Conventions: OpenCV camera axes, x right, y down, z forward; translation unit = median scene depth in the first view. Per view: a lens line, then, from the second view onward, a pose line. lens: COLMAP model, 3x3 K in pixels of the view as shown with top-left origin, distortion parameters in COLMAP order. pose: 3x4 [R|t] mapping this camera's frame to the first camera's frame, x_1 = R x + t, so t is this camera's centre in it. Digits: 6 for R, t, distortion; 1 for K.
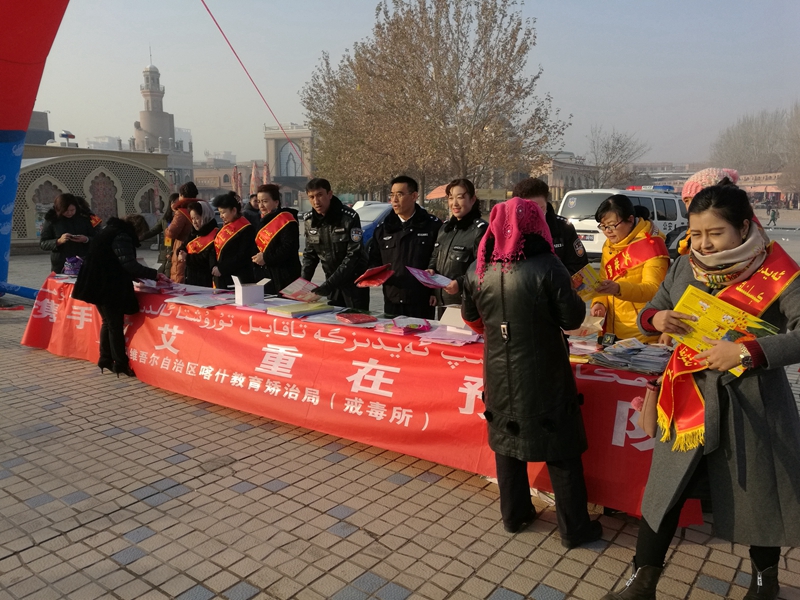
lens RADIAL K [[610.1, 0, 395.8], [0, 610.1, 325.7], [0, 0, 1]] dist [-0.040746, 0.038811]
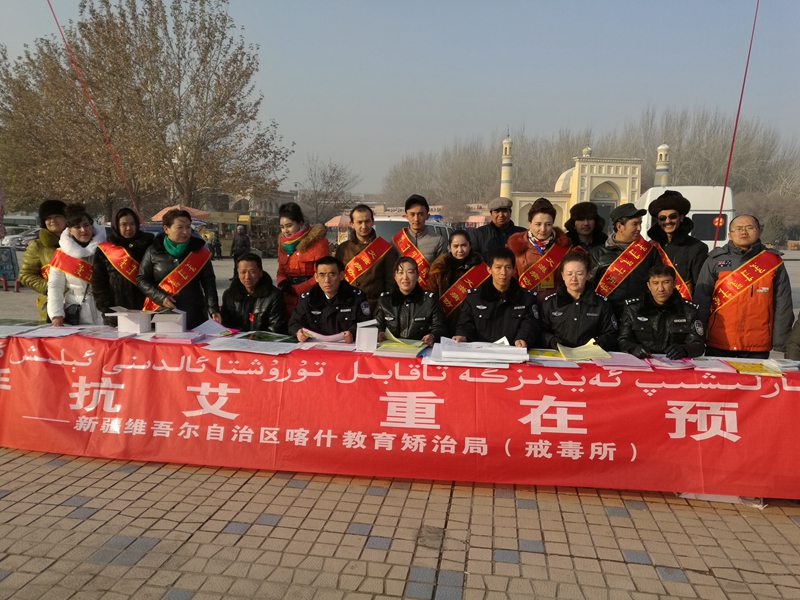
lens RADIAL K [[610.1, 0, 395.8], [0, 610.1, 325.7], [0, 0, 1]] dist [-0.040746, 0.038811]
pose [[0.877681, -0.053107, 0.476294, -0.609573], [0.071489, 0.997230, -0.020544, -0.045055], [-0.473884, 0.052081, 0.879046, 0.252006]]
